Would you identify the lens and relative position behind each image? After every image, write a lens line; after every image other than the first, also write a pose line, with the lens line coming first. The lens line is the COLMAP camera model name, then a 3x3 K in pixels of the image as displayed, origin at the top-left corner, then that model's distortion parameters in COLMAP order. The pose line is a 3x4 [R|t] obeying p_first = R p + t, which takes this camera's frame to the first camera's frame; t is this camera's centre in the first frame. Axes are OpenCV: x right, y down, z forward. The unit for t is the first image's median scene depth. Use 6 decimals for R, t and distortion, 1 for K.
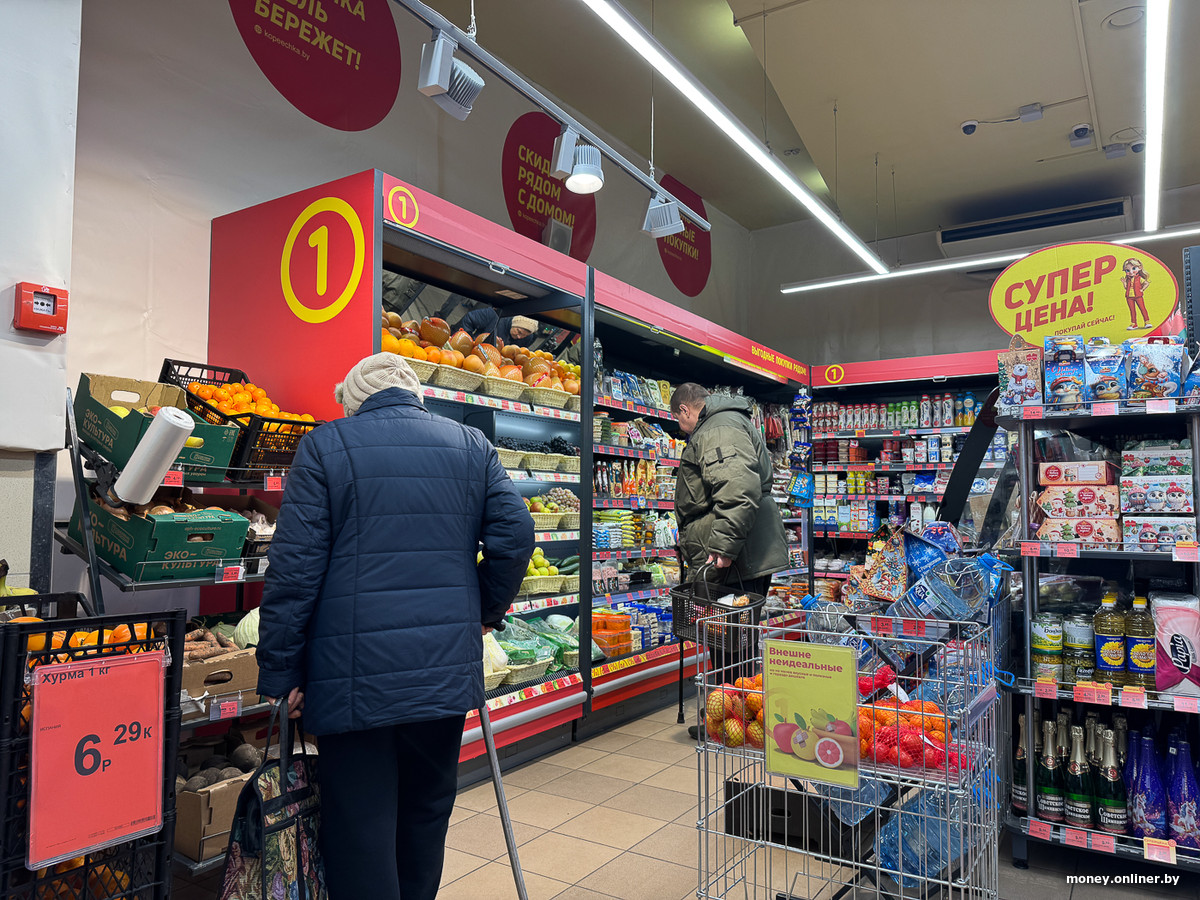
lens RADIAL K [[788.3, 0, 600.8], [0, 788.3, 473.9], [0, 0, 1]] dist [0.456653, 0.000139]
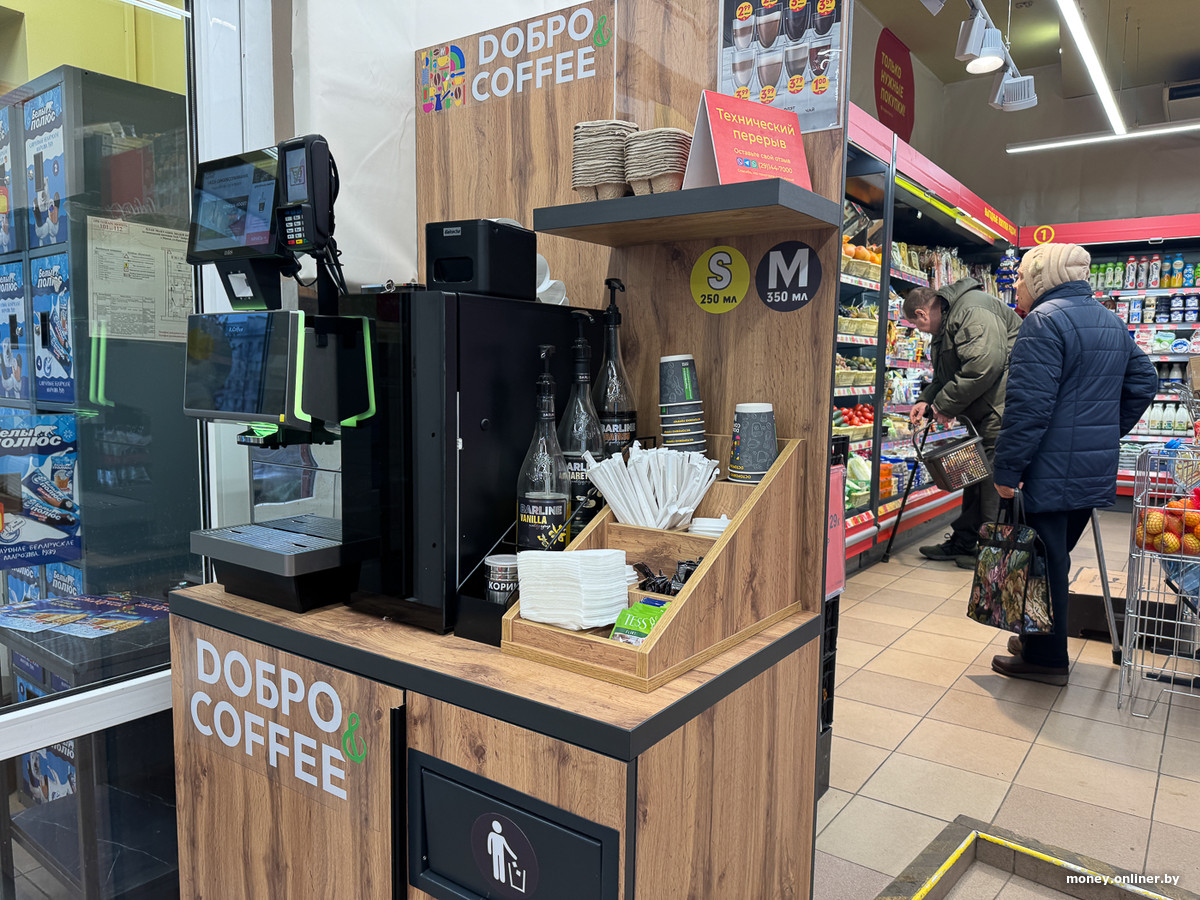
lens RADIAL K [[856.4, 0, 600.0], [0, 856.4, 450.0], [0, 0, 1]] dist [-0.000108, 0.227080]
pose [[0.999453, 0.018599, -0.027333, -0.237630], [-0.014482, 0.989501, 0.143798, -0.006317], [0.029721, -0.143323, 0.989230, -0.130744]]
